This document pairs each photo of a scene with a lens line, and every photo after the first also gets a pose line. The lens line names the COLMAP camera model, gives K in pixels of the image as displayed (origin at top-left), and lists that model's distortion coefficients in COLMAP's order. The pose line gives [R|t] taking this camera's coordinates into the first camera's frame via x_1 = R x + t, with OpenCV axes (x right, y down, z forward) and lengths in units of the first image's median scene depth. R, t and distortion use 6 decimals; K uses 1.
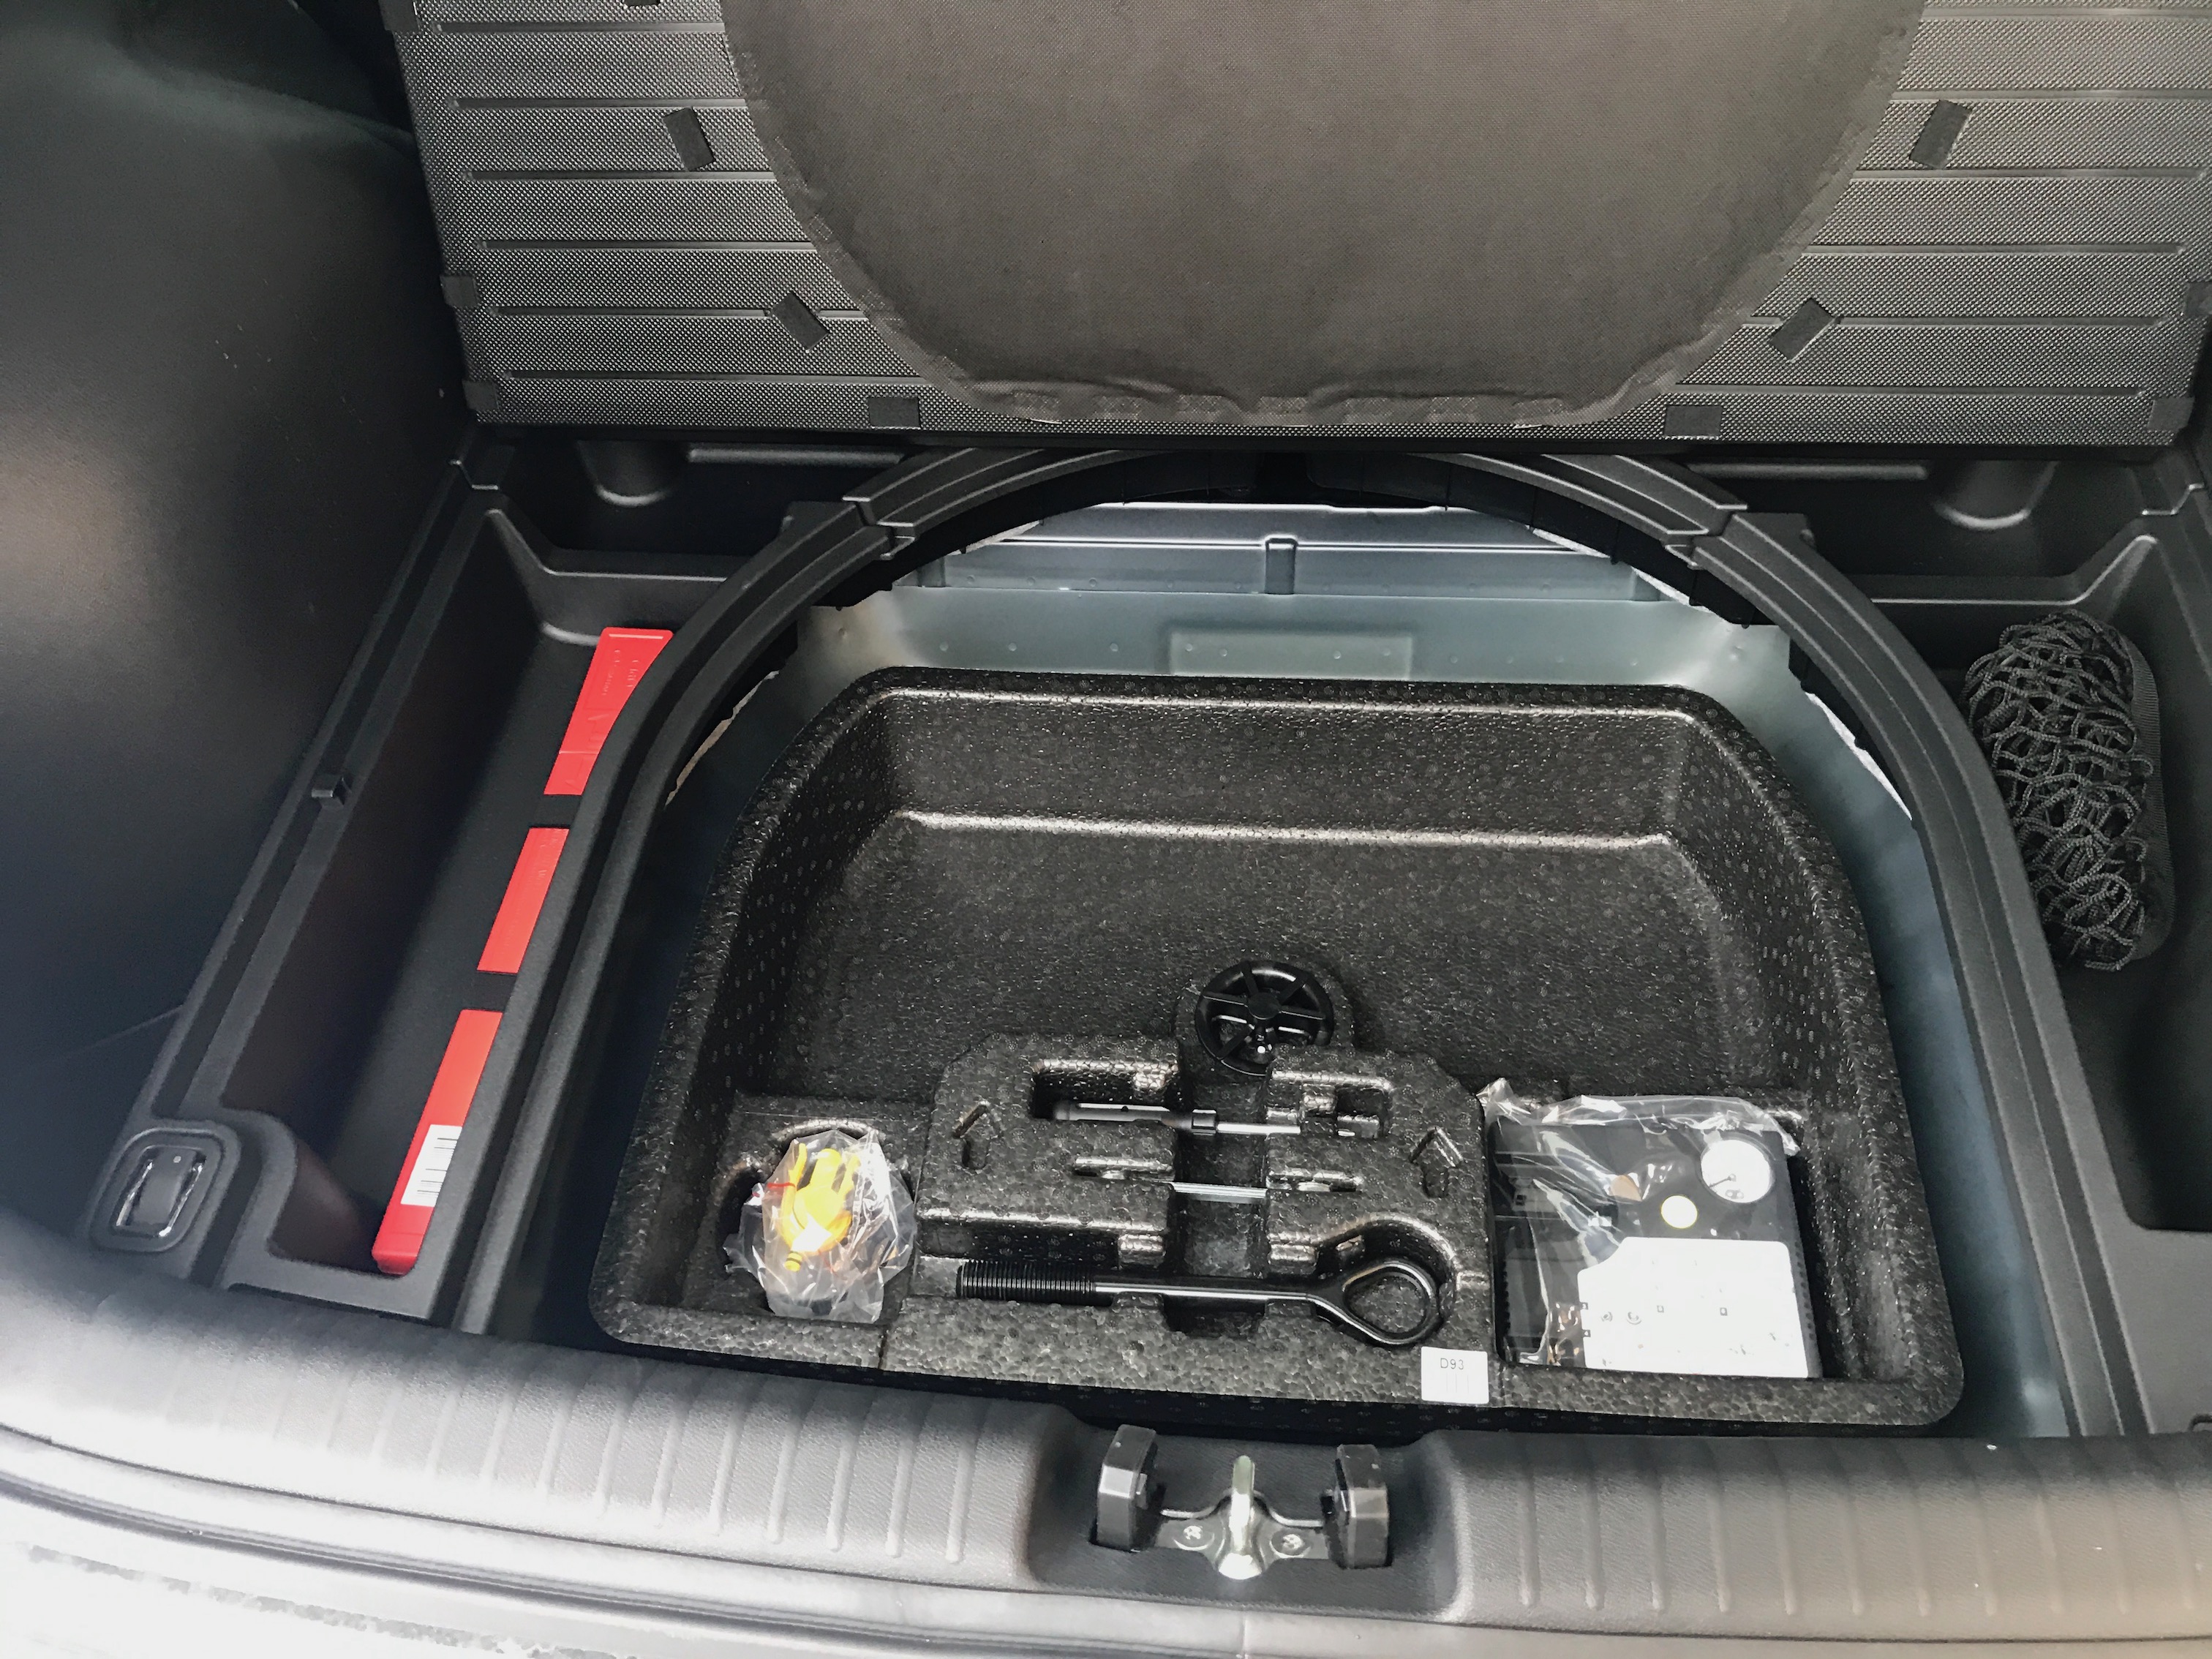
lens RADIAL K [[1849.5, 0, 1106.0], [0, 1849.5, 829.5], [0, 0, 1]] dist [-0.092925, 0.215122]
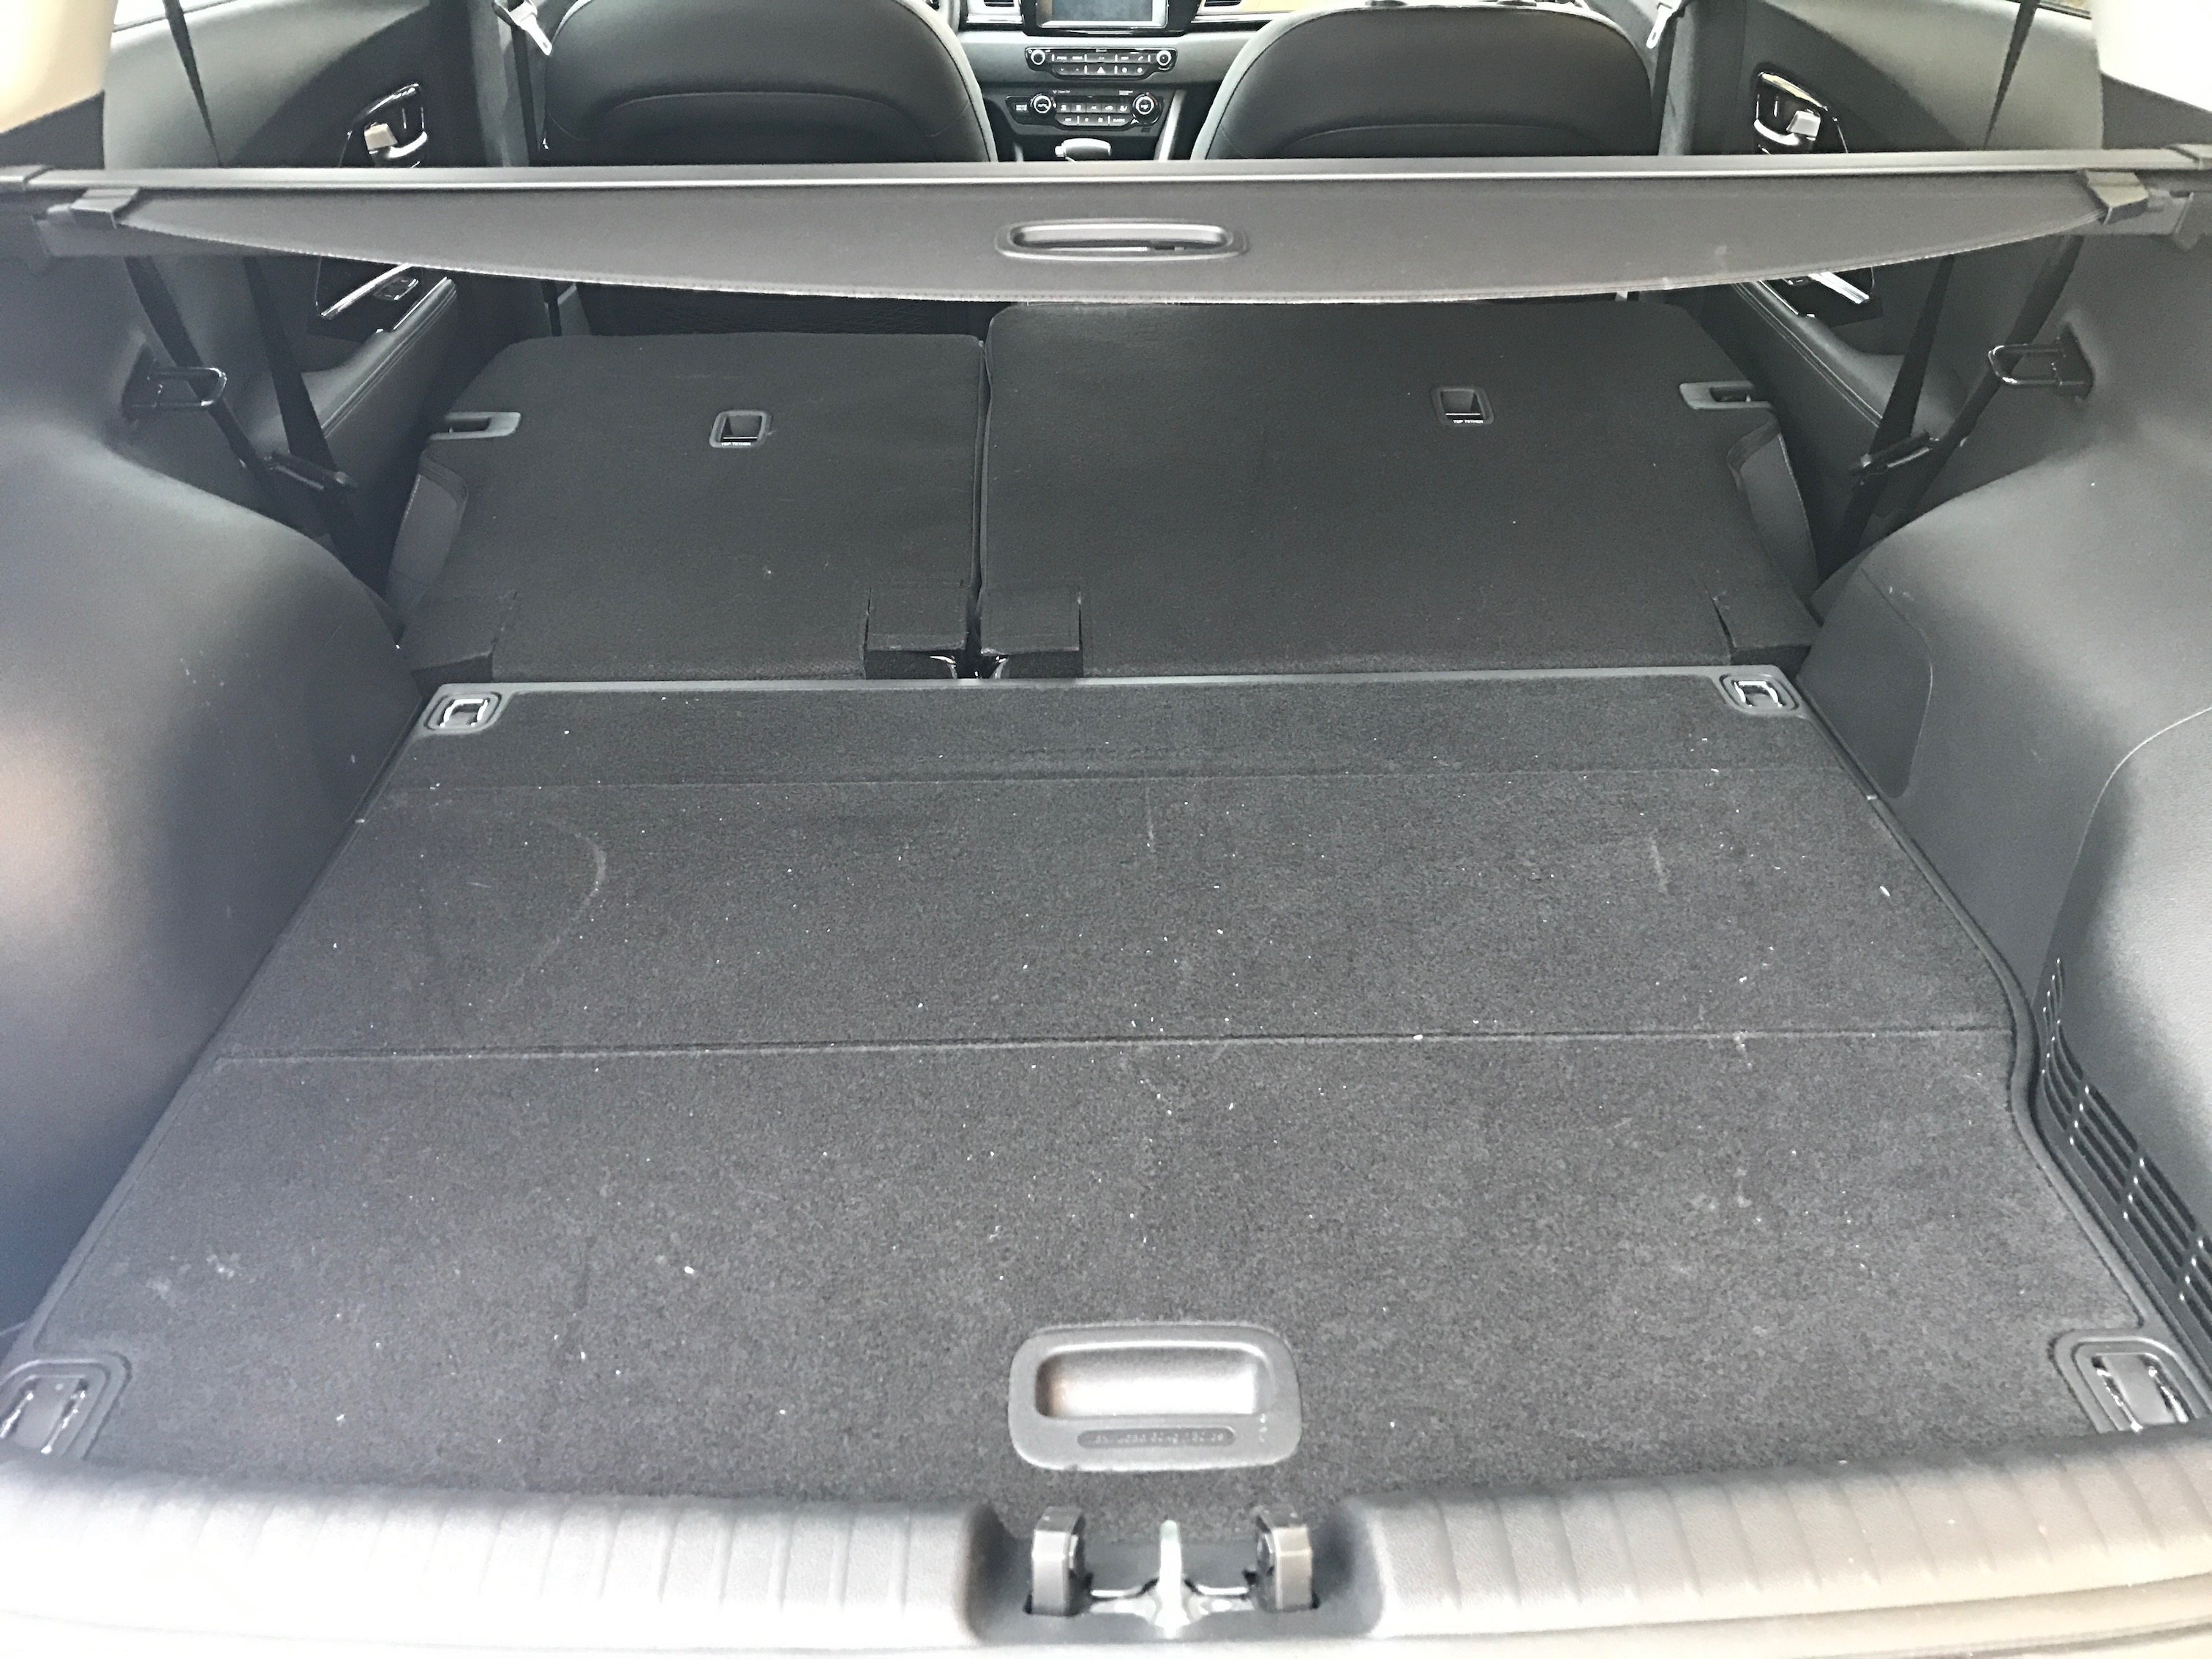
lens RADIAL K [[1801.6, 0, 1106.0], [0, 1801.6, 829.5], [0, 0, 1]] dist [0.030114, -0.008175]
pose [[0.992785, -0.012956, 0.119209, -0.052269], [0.051163, 0.944881, -0.323393, 0.202285], [-0.108448, 0.327159, 0.938726, -0.062074]]
